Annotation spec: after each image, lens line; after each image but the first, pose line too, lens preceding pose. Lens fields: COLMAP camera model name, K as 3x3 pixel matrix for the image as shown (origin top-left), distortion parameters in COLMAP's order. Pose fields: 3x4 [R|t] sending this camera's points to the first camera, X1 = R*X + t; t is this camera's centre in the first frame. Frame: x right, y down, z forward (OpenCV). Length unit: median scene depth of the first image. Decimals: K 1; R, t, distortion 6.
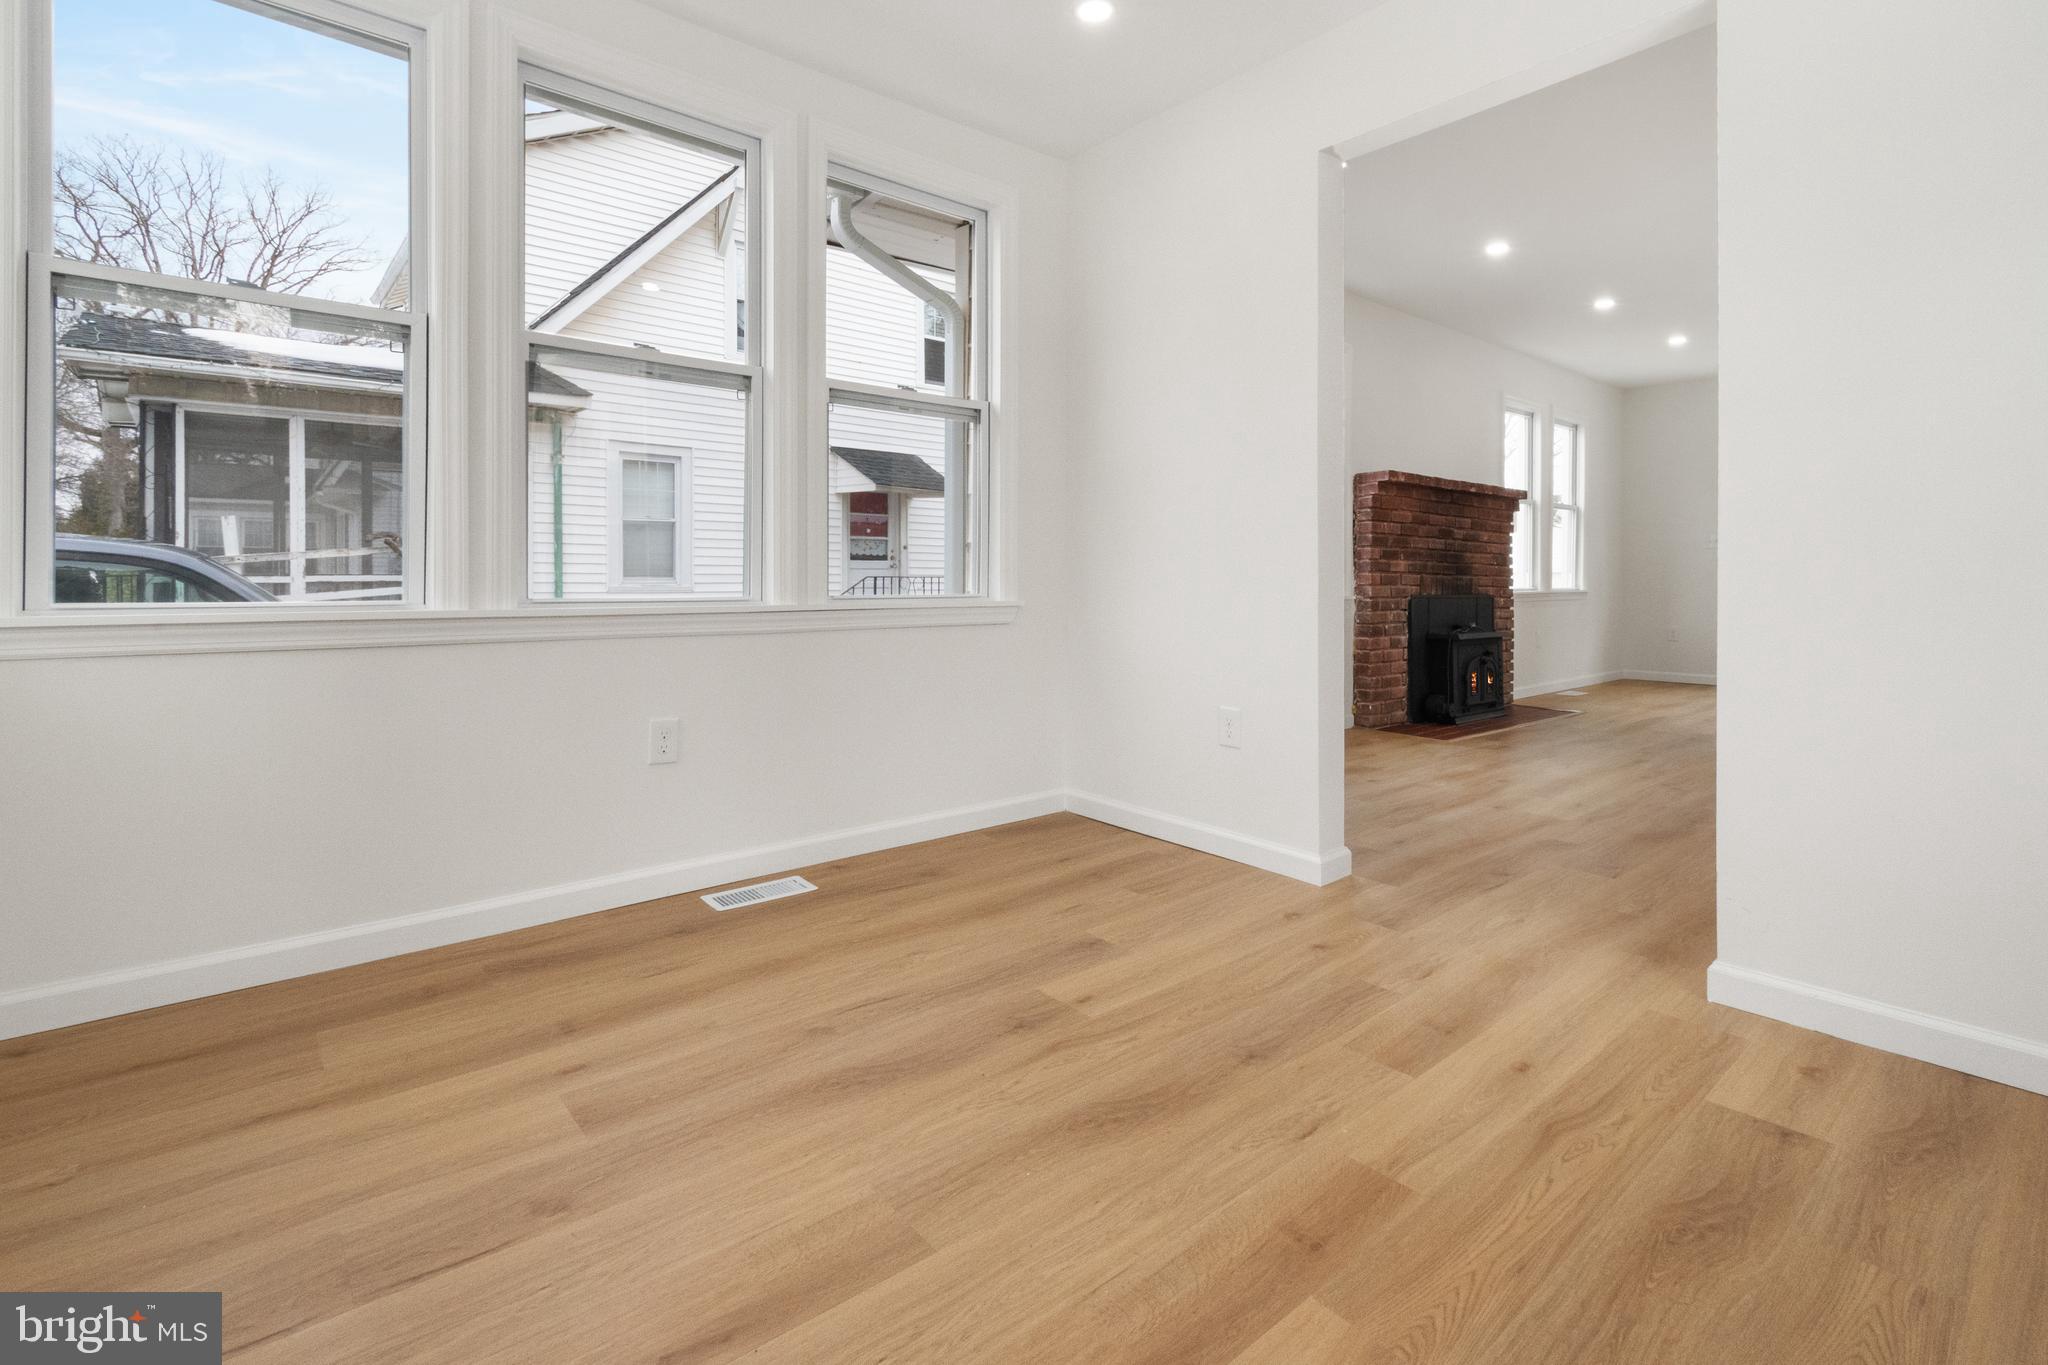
lens RADIAL K [[943.0, 0, 989.1], [0, 943.0, 574.0], [0, 0, 1]] dist [-0.047064, -0.000059]
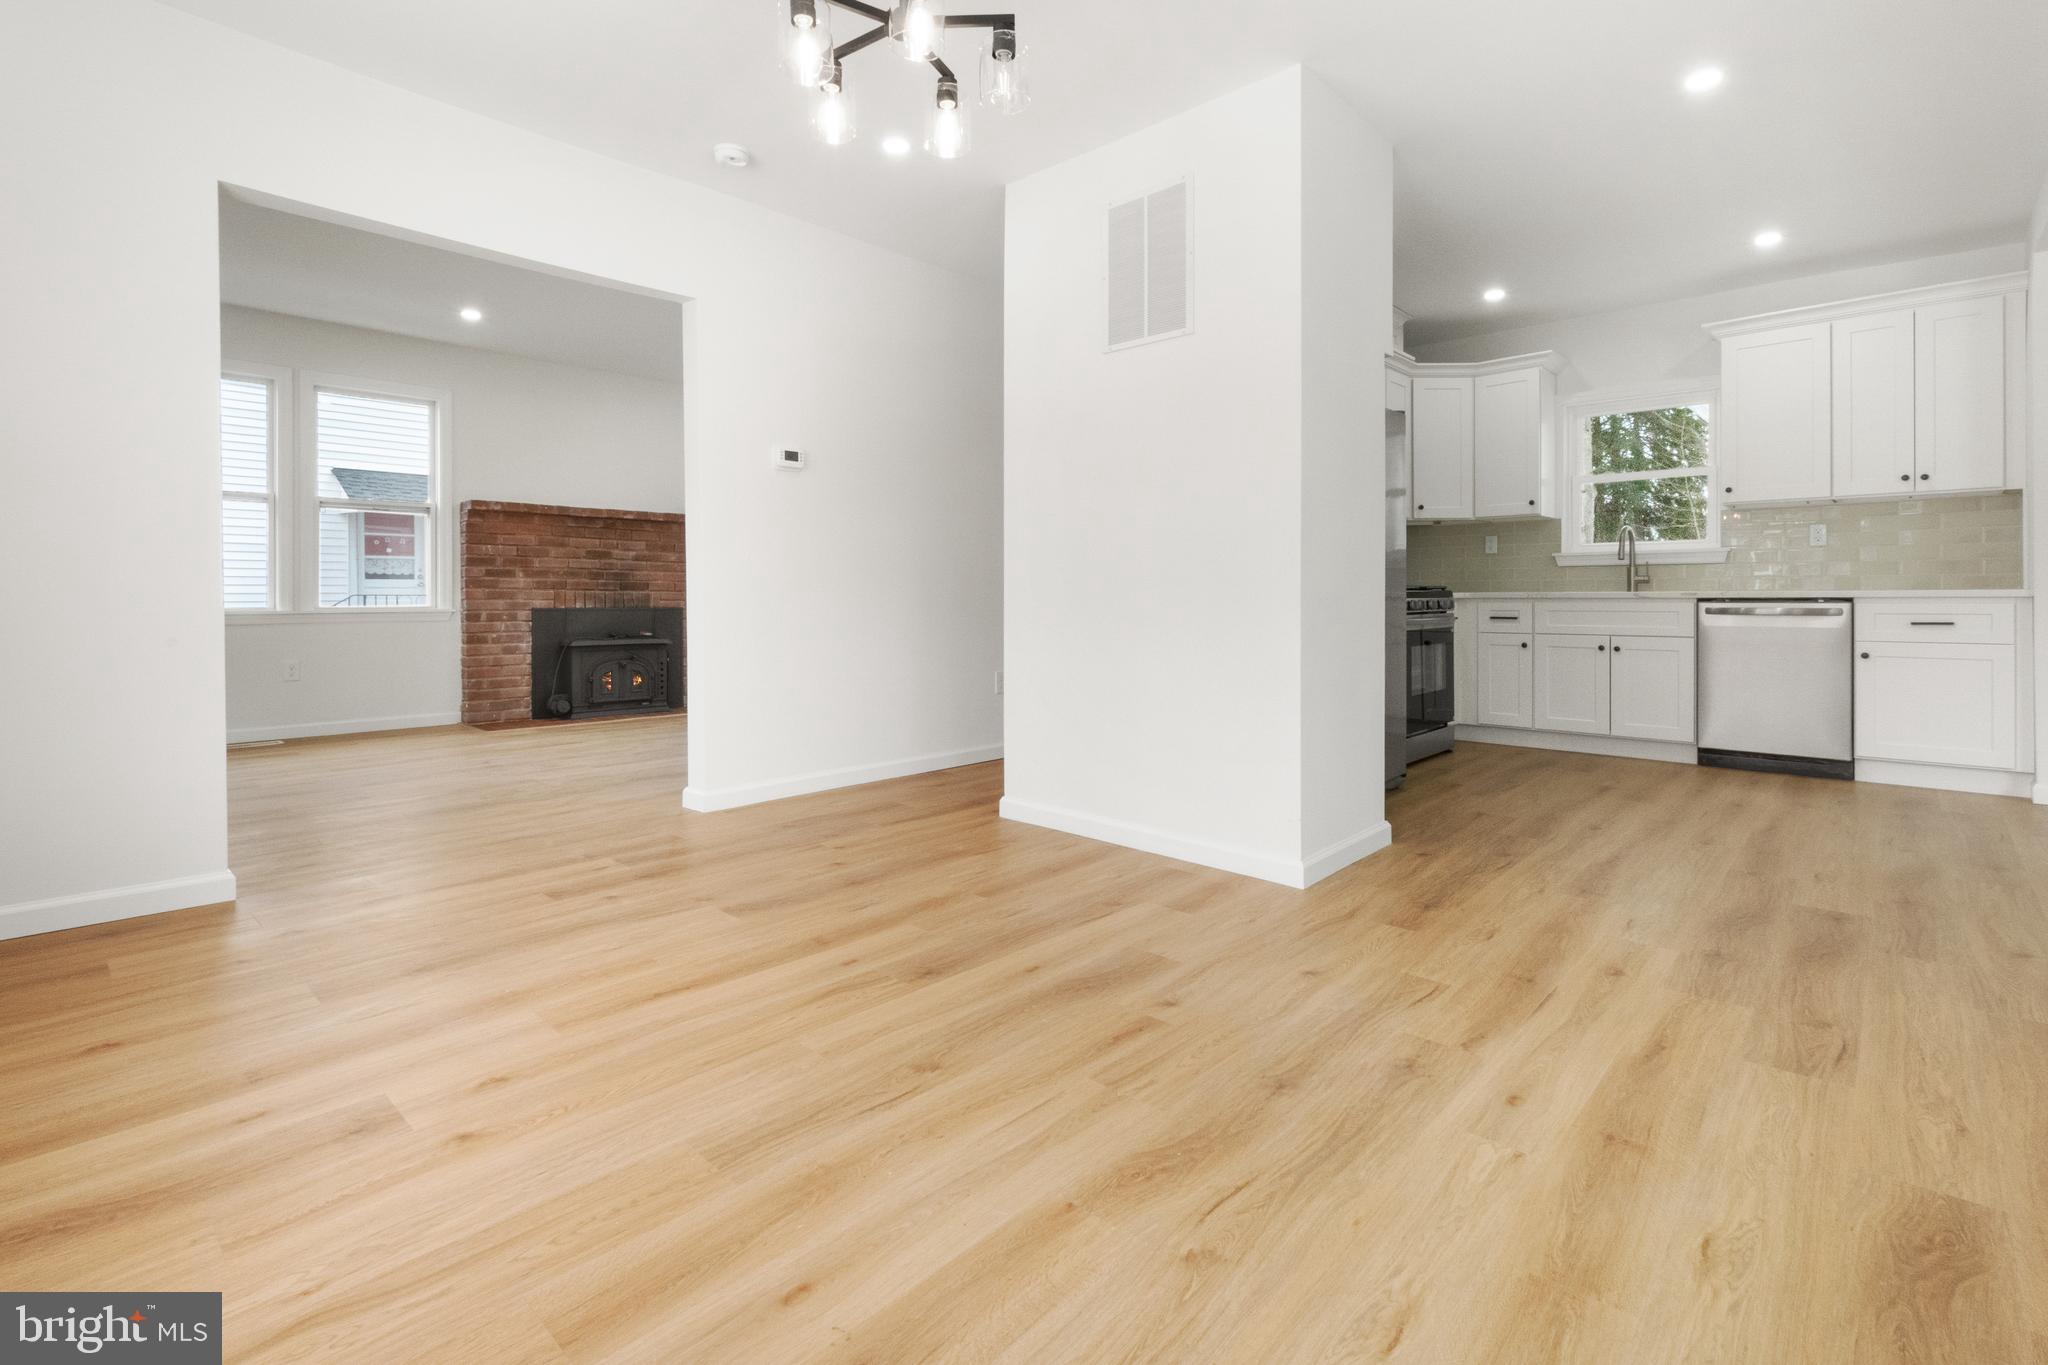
lens RADIAL K [[943.1, 0, 1025.9], [0, 943.1, 596.5], [0, 0, 1]] dist [0.004654, 0.000341]
pose [[0.987446, -0.006077, 0.157840, 0.859827], [0.005399, 0.999974, 0.004726, 0.006336], [-0.157865, -0.003815, 0.987453, -0.246830]]
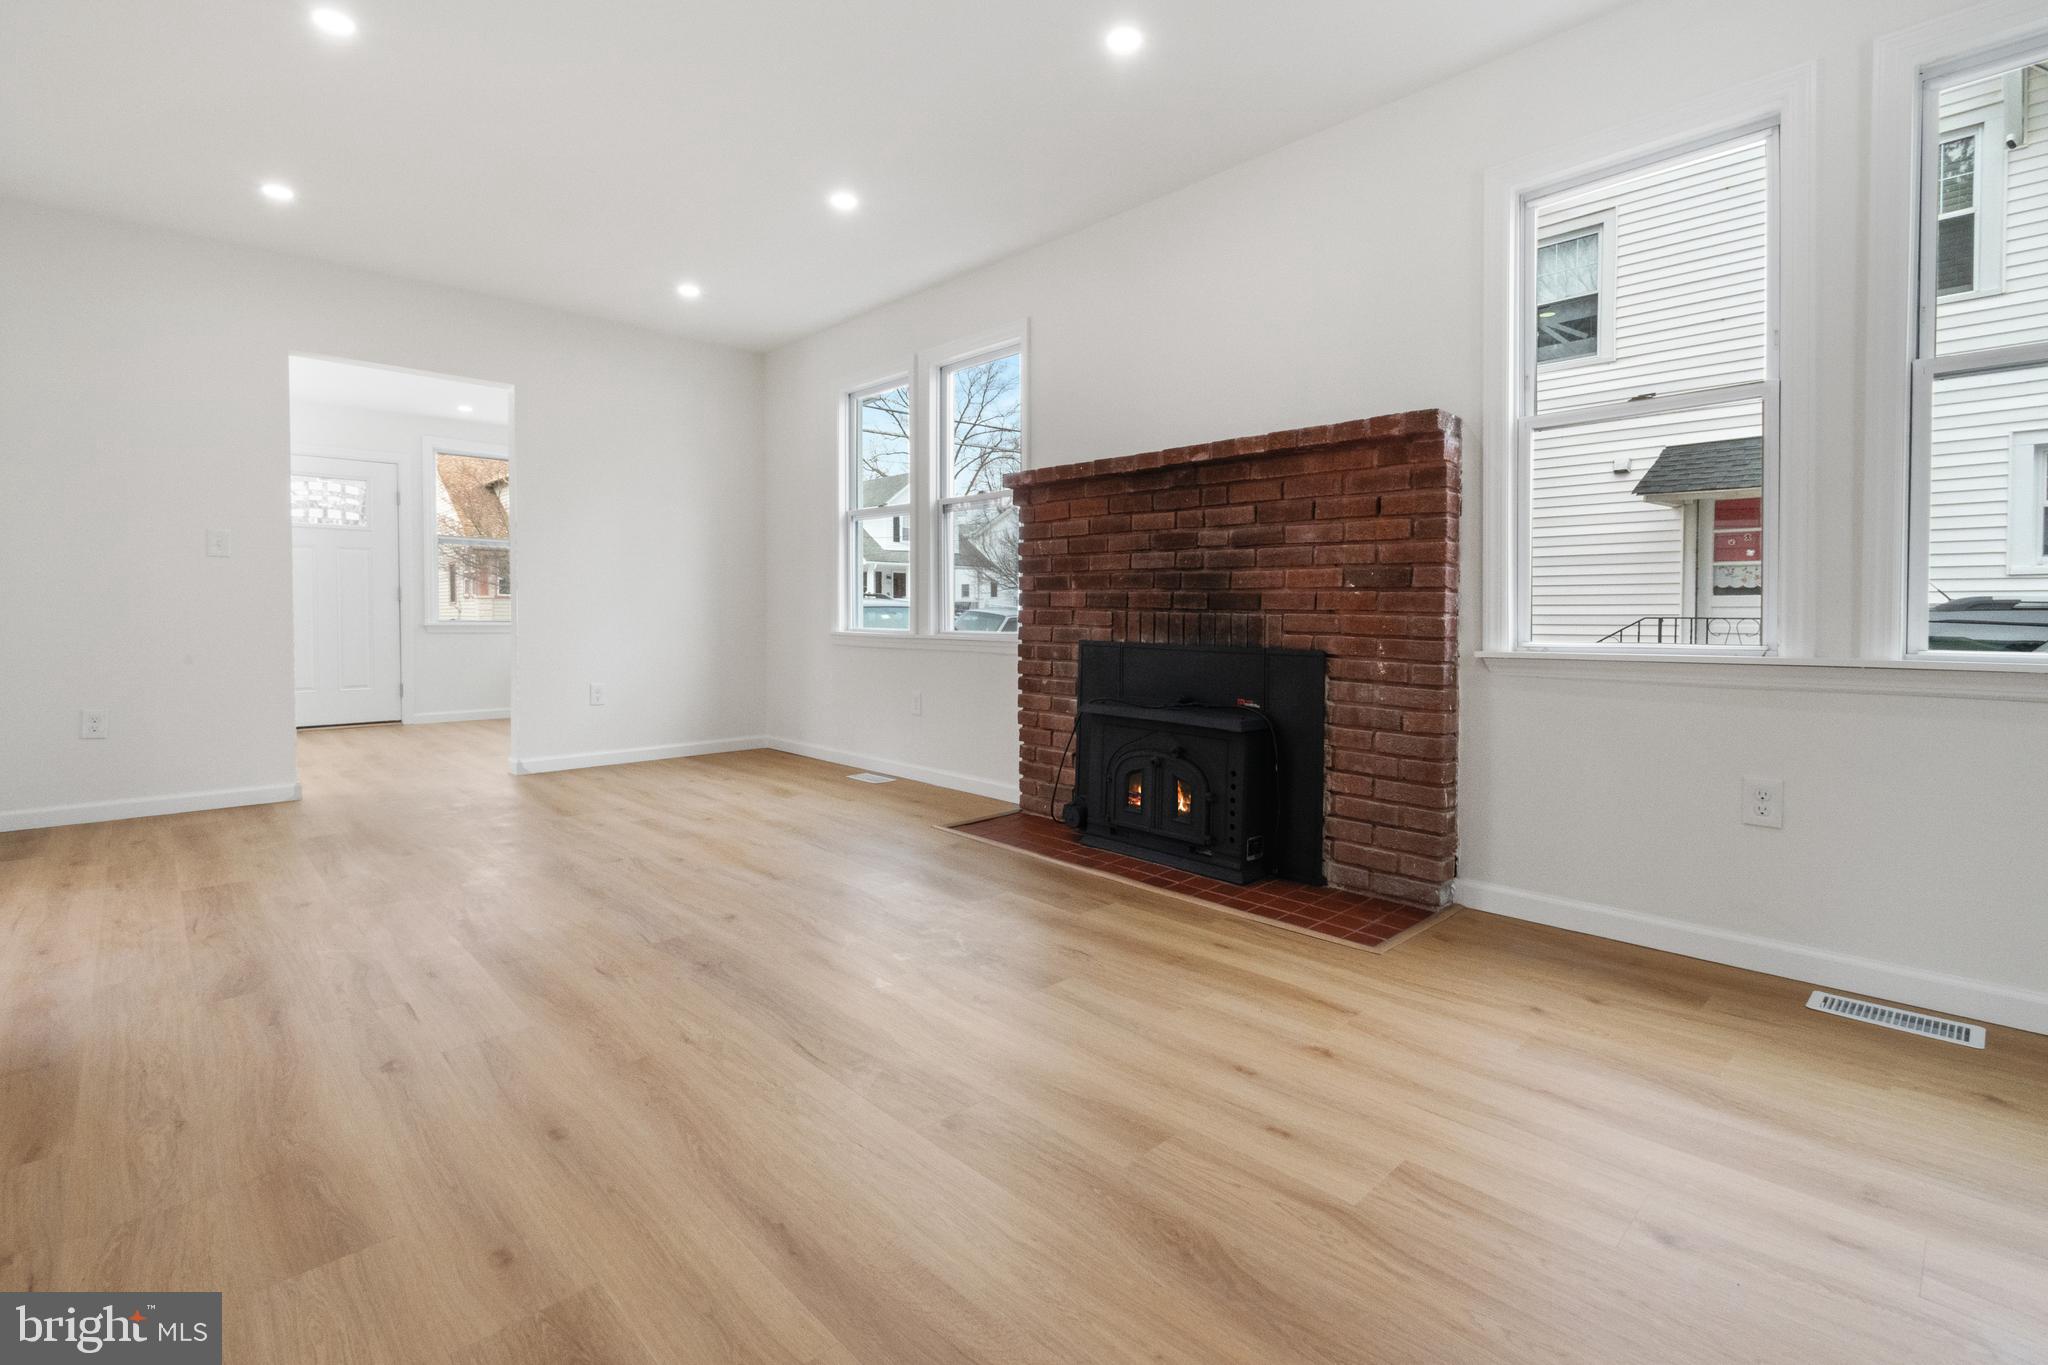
lens RADIAL K [[934.5, 0, 1022.3], [0, 934.5, 625.1], [0, 0, 1]] dist [0.000966, 0.000358]
pose [[0.097460, 0.008145, -0.995206, 1.117397], [-0.001113, 0.999967, 0.008075, 0.005807], [0.995239, 0.000321, 0.097466, 0.879347]]
